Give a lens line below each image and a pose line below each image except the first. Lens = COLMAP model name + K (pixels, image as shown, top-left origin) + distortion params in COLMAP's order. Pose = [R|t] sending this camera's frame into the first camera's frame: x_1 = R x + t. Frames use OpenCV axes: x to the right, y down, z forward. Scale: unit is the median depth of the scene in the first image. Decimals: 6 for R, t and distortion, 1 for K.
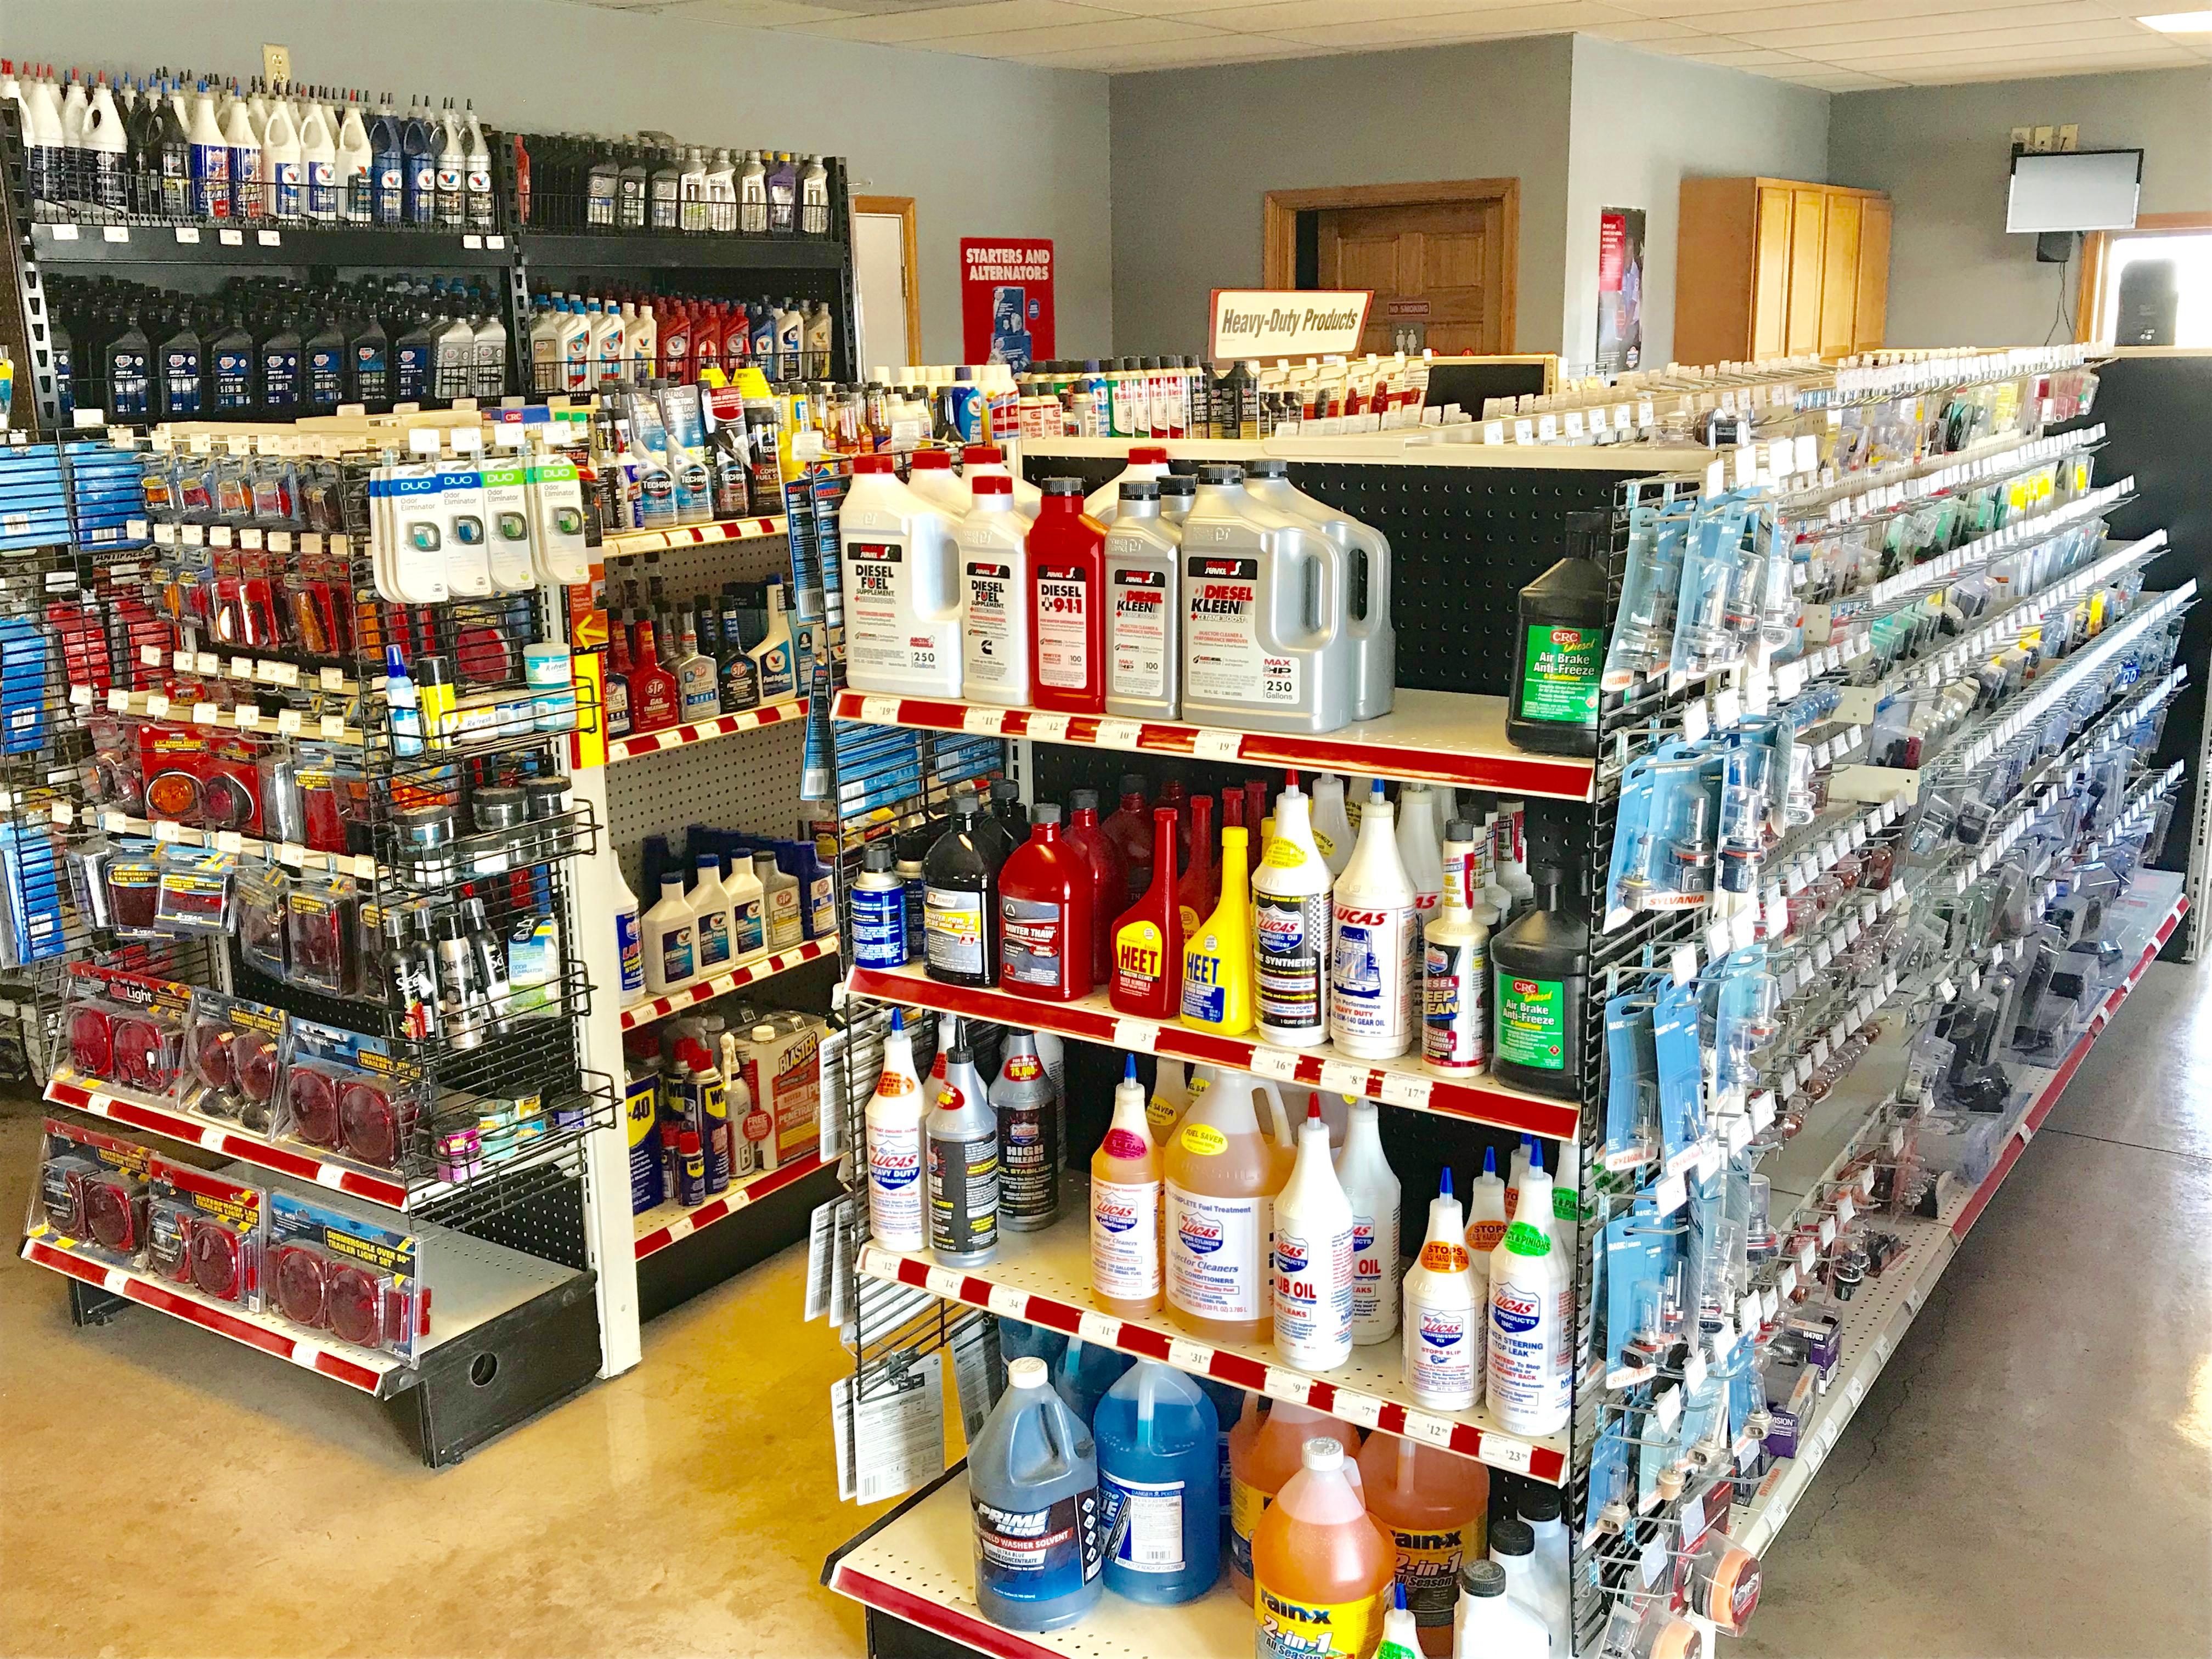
lens RADIAL K [[2161.2, 0, 1101.2], [0, 2161.2, 837.8], [0, 0, 1]] dist [-0.001620, 0.000000]
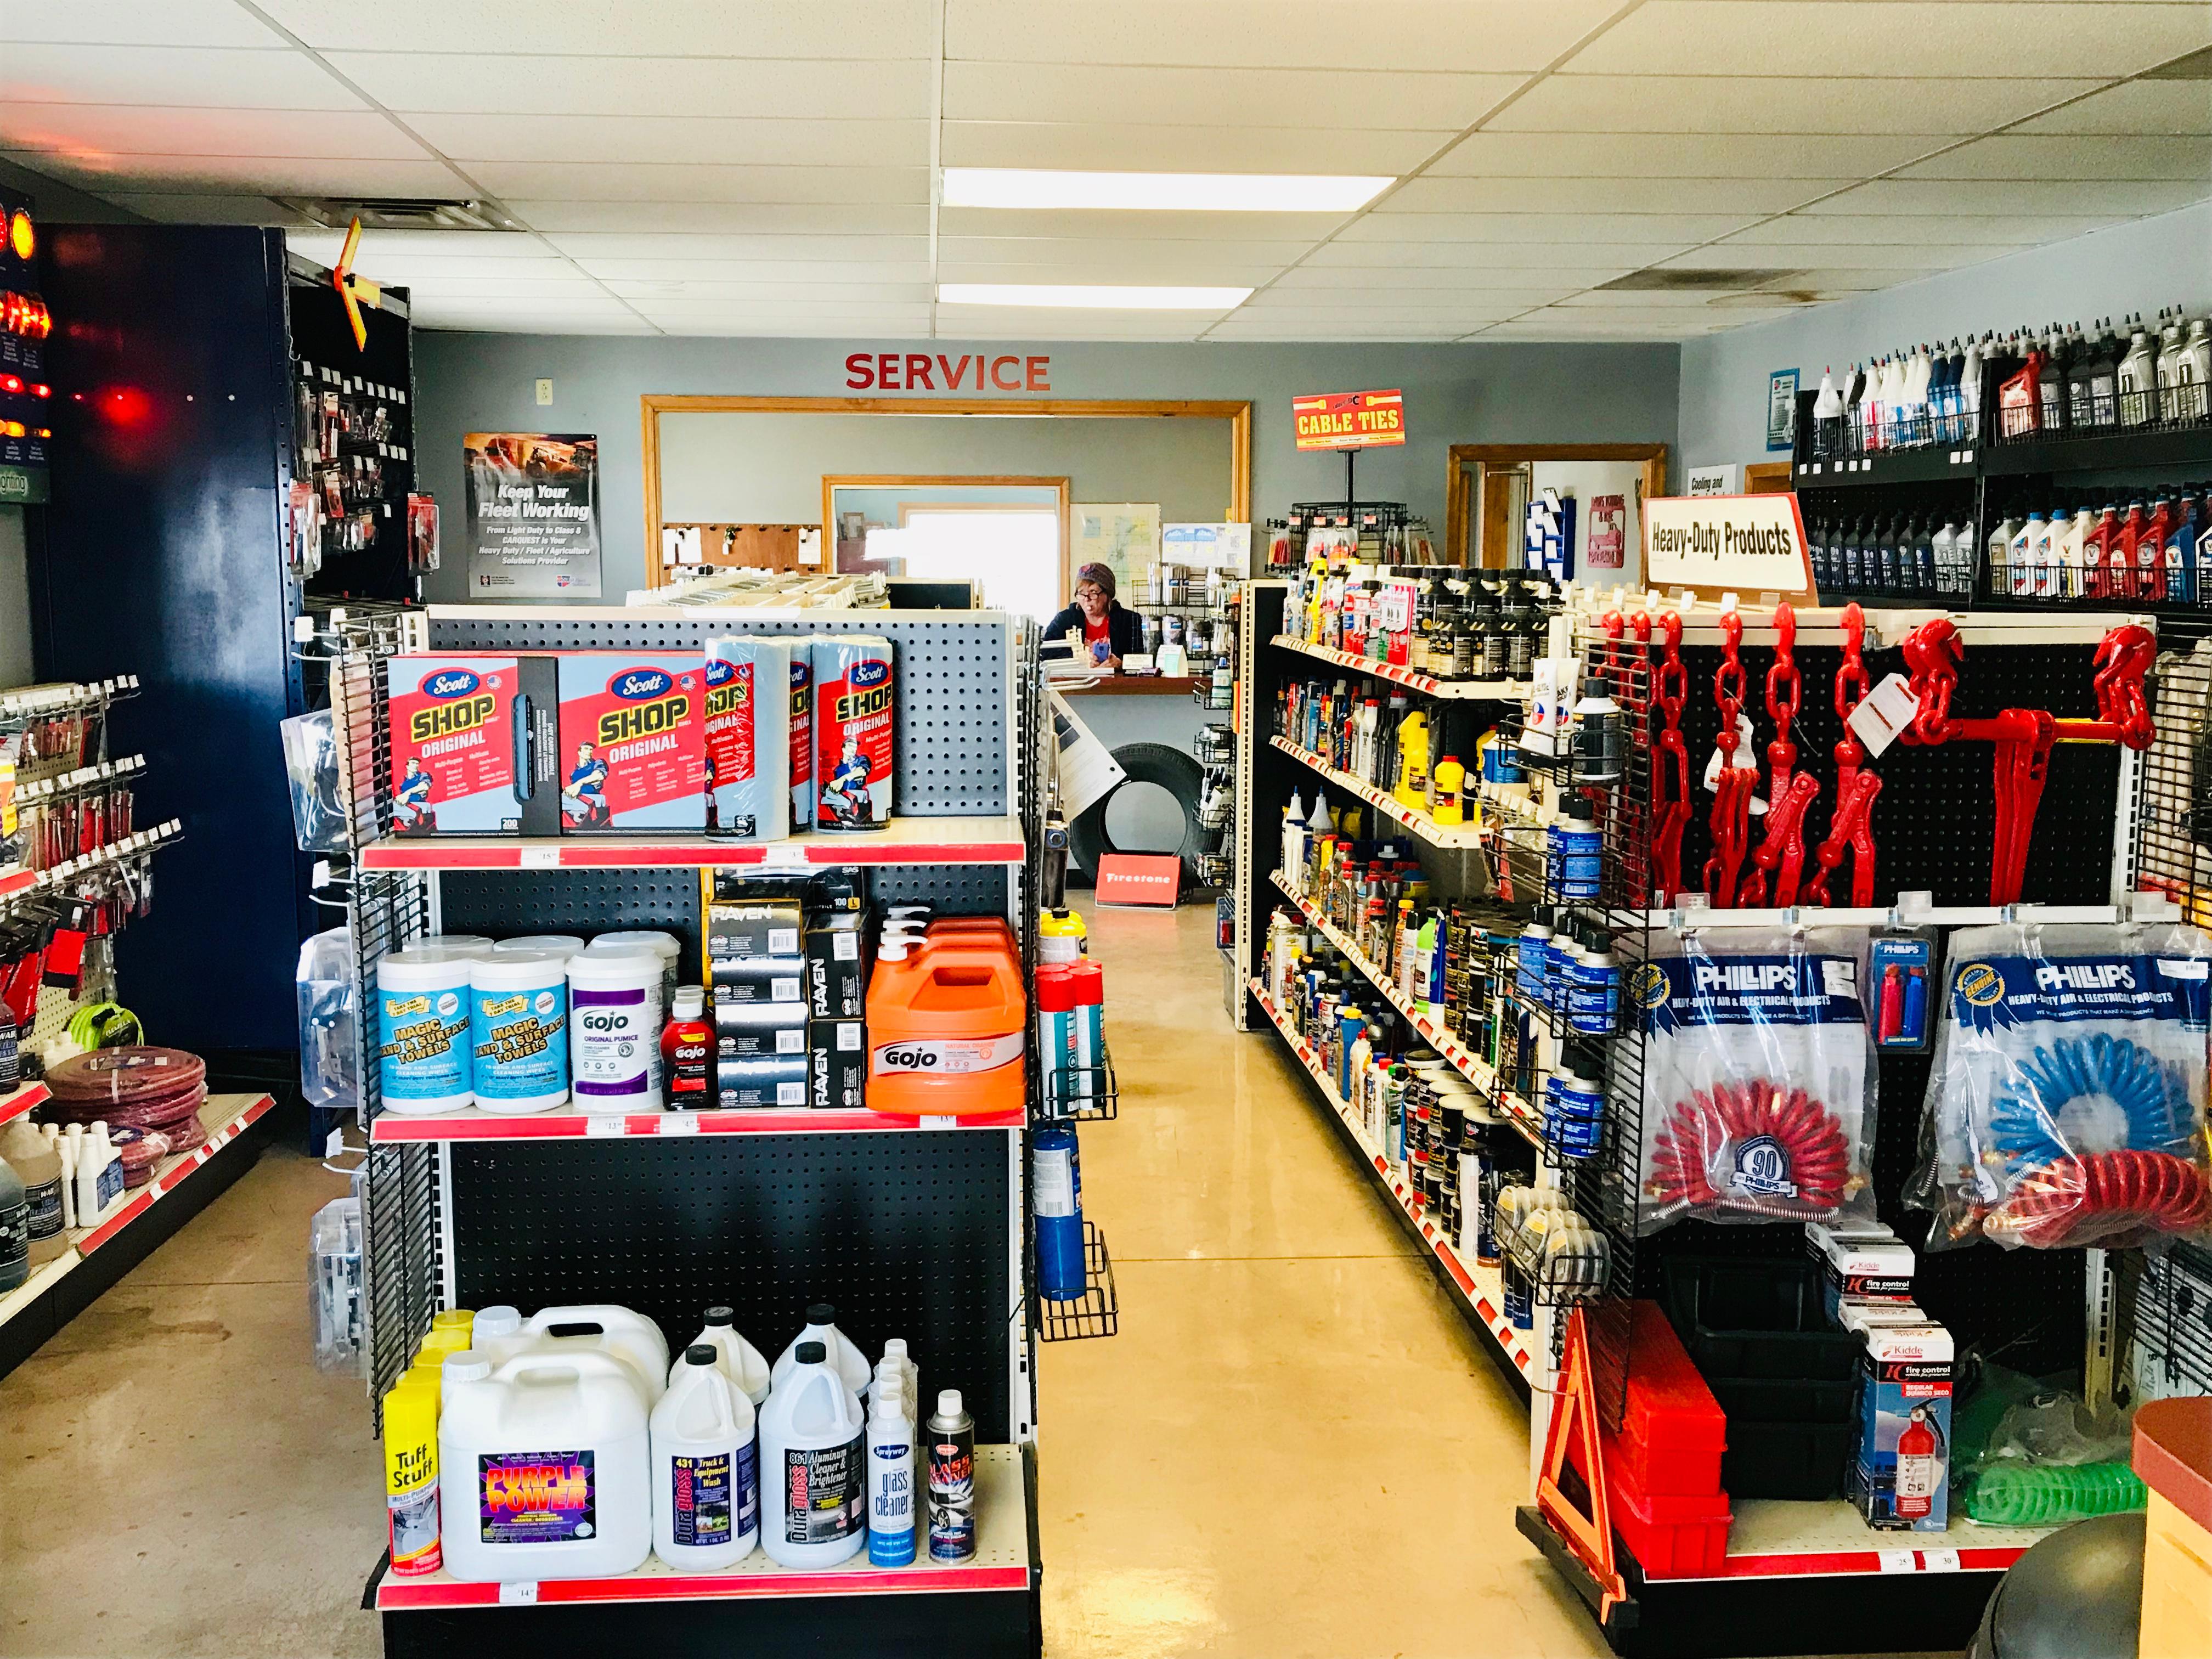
lens RADIAL K [[2161.2, 0, 1104.6], [0, 2161.2, 828.6], [0, 0, 1]] dist [-0.001620, 0.000000]
pose [[-0.787842, 0.098367, -0.607971, 0.777369], [-0.129806, 0.938466, 0.320049, -0.400482], [0.602043, 0.331066, -0.726595, 1.628197]]
